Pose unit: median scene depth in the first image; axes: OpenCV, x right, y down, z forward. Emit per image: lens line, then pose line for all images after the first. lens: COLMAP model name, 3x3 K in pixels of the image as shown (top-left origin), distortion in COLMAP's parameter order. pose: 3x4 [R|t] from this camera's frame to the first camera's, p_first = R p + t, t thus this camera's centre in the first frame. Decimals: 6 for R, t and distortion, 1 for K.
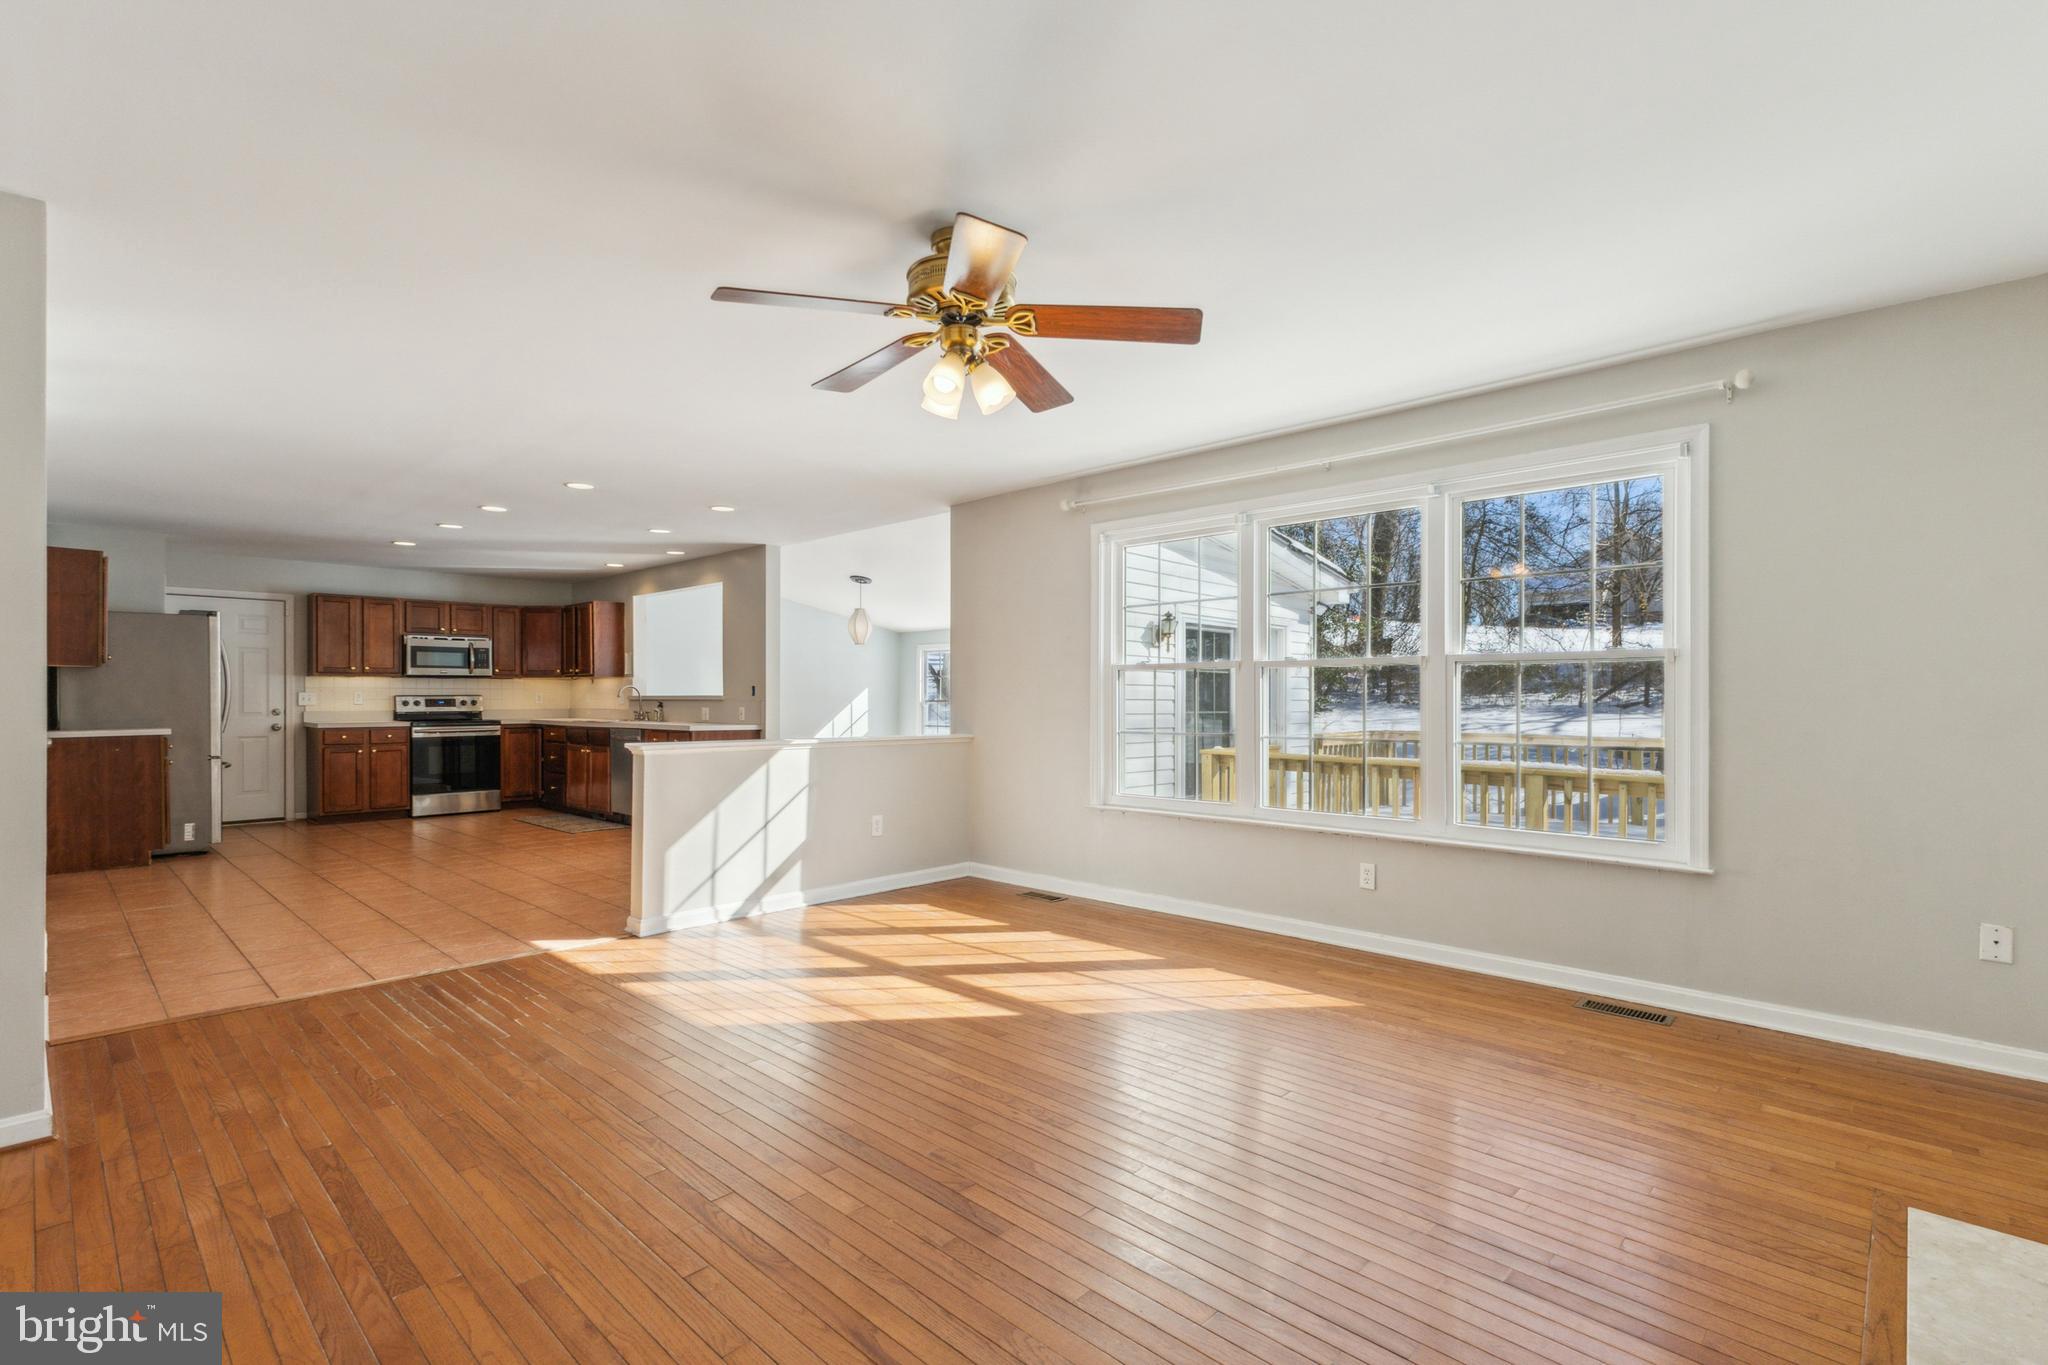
lens RADIAL K [[936.0, 0, 1042.2], [0, 936.0, 695.9], [0, 0, 1]] dist [0.006569, -0.000563]
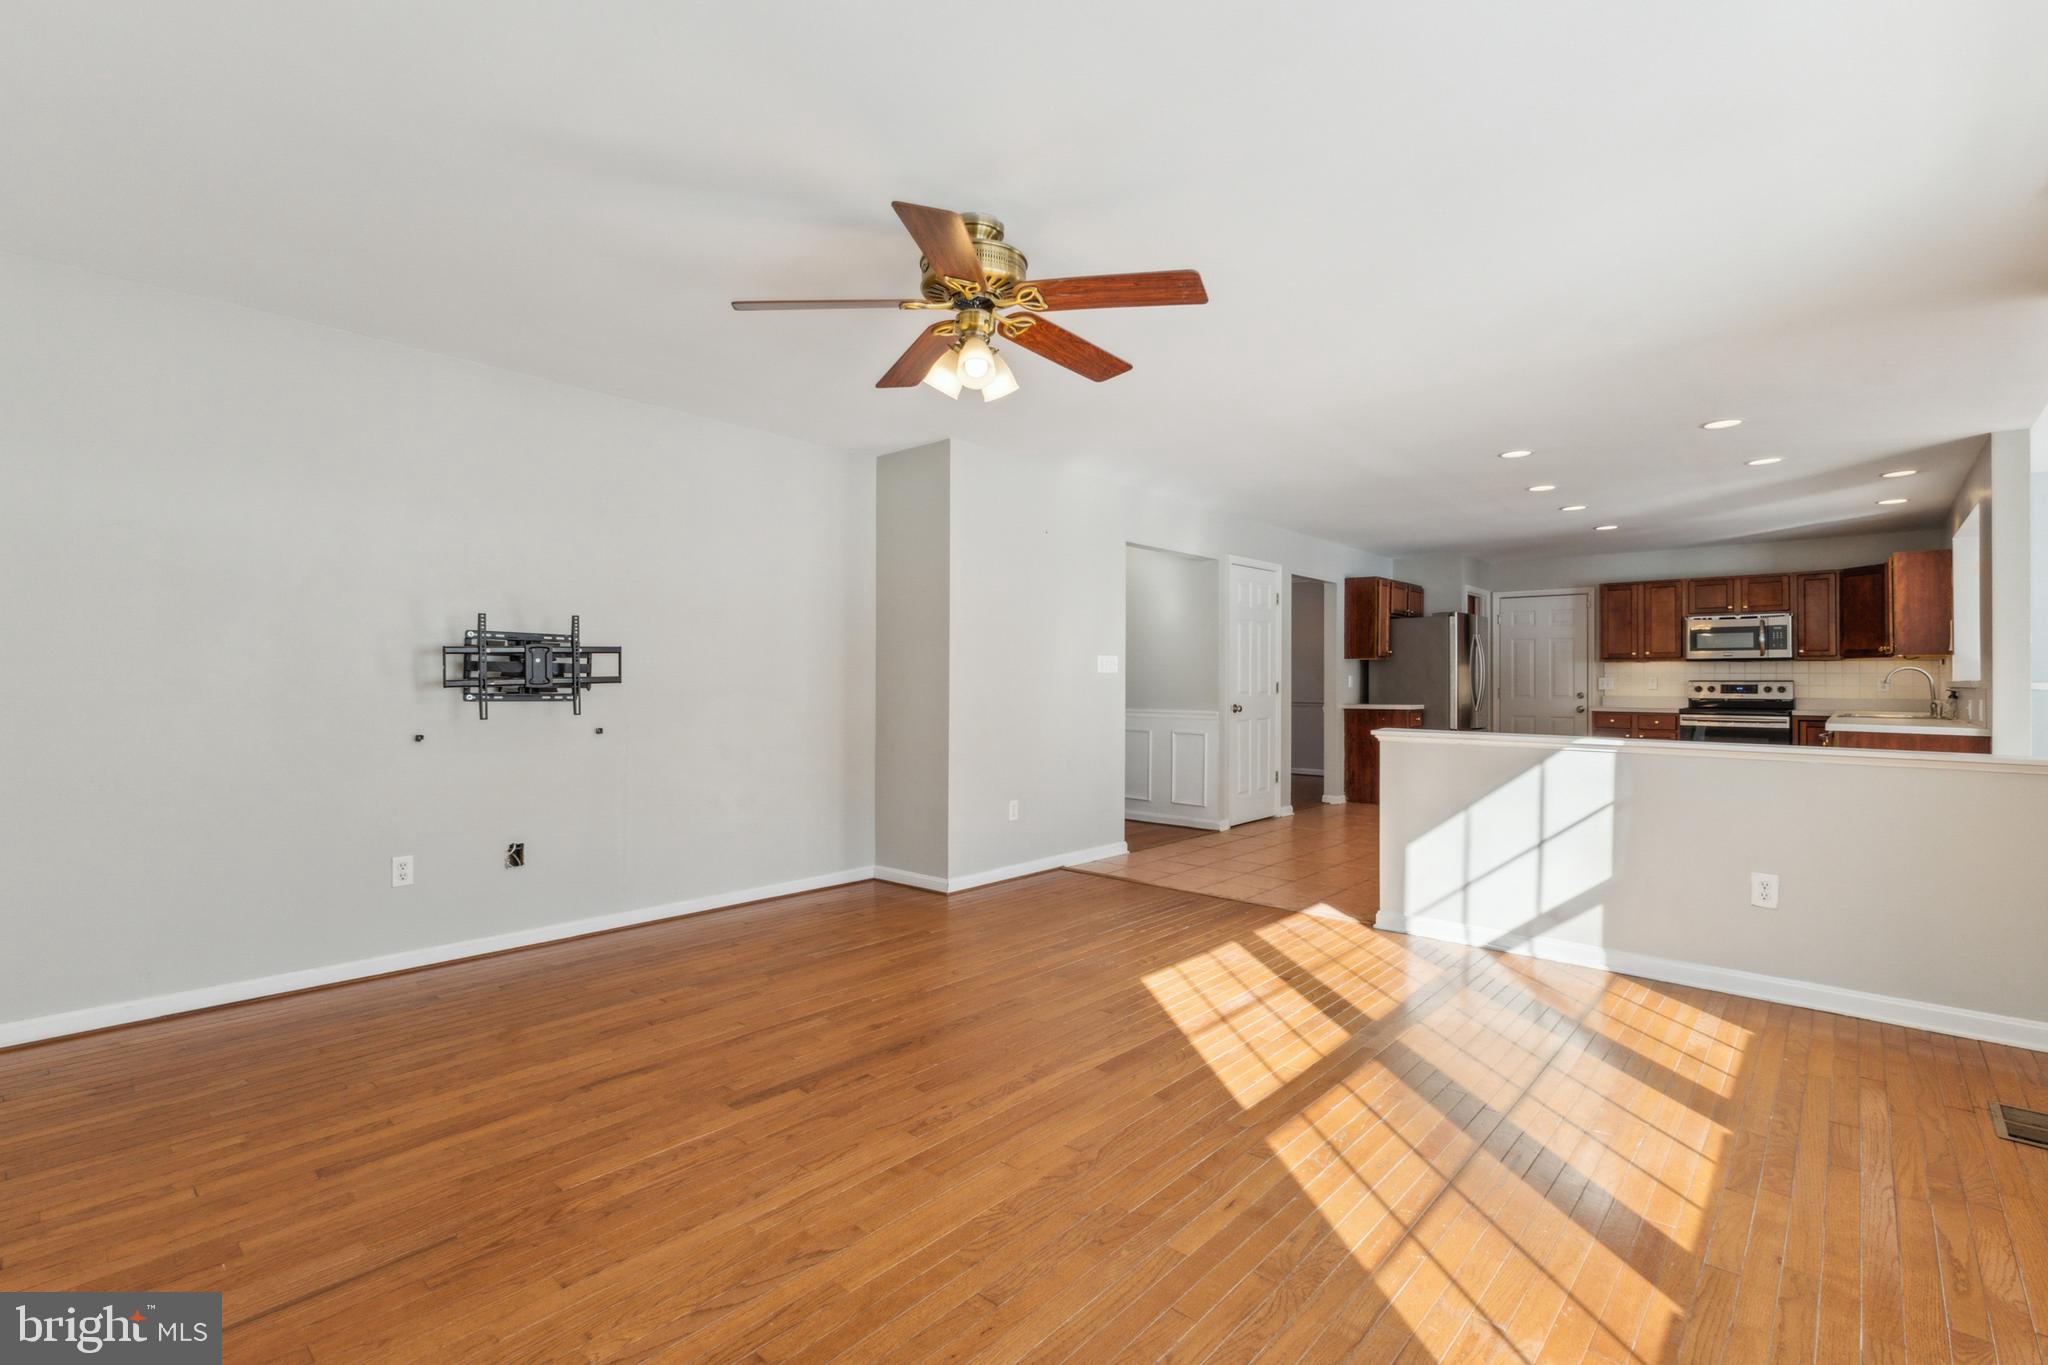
lens RADIAL K [[936.0, 0, 1006.9], [0, 936.0, 683.7], [0, 0, 1]] dist [0.006569, -0.000563]
pose [[0.010293, 0.004102, -0.999939, 0.301216], [-0.003425, 0.999986, 0.004067, 0.001216], [0.999941, 0.003383, 0.010307, 0.341023]]
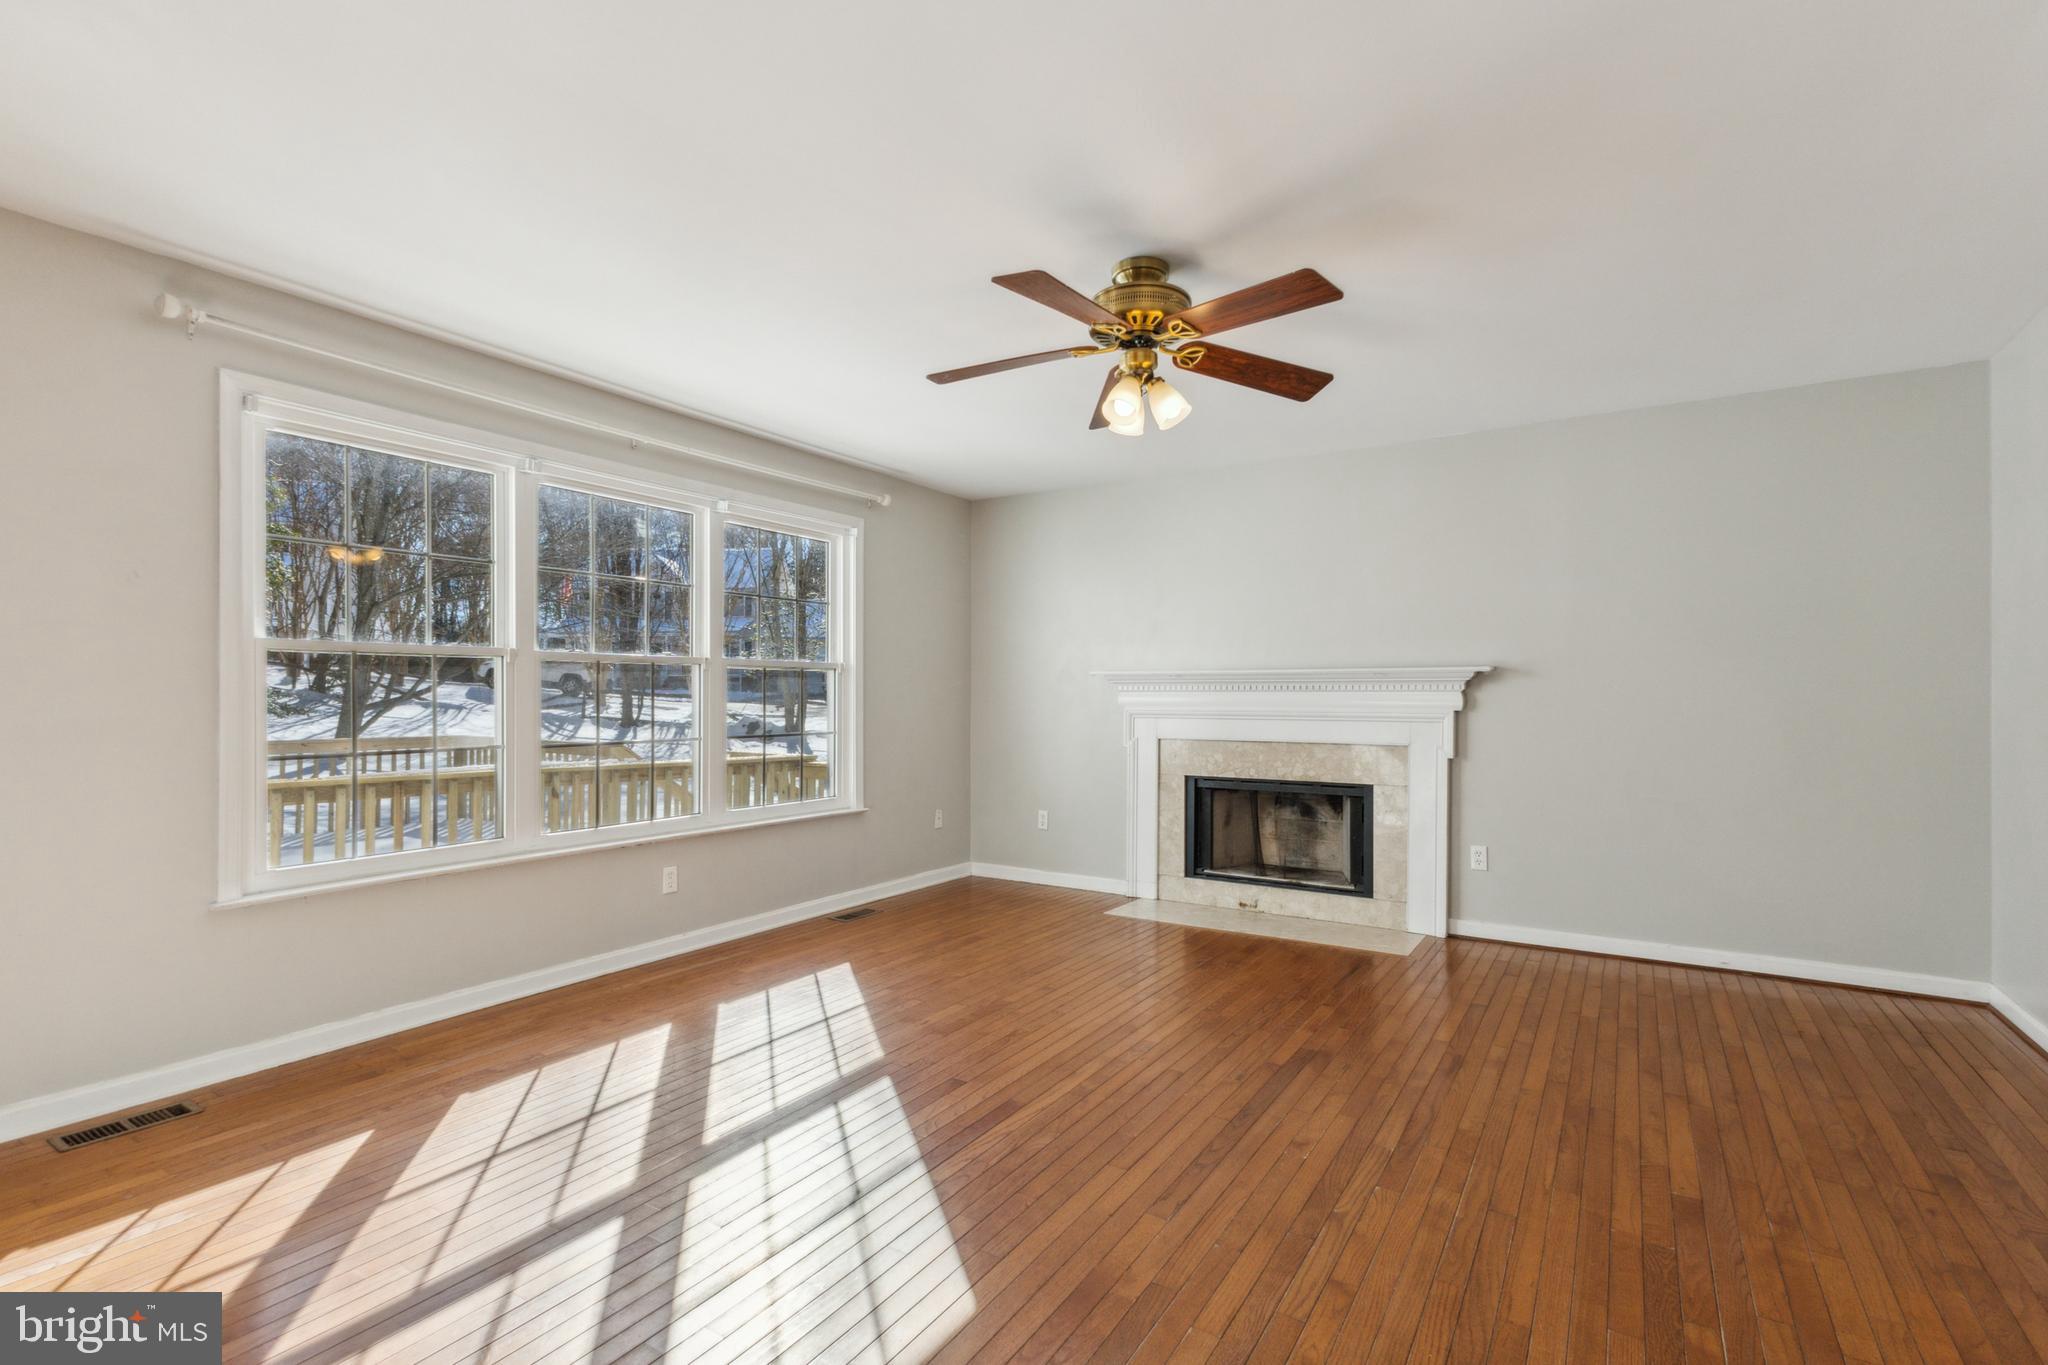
lens RADIAL K [[936.0, 0, 1024.7], [0, 936.0, 700.0], [0, 0, 1]] dist [0.006569, -0.000563]
pose [[-0.179099, -0.004375, 0.983821, -0.367390], [-0.002844, 0.999988, 0.003929, -0.000163], [-0.983827, -0.002095, -0.179110, 0.437707]]
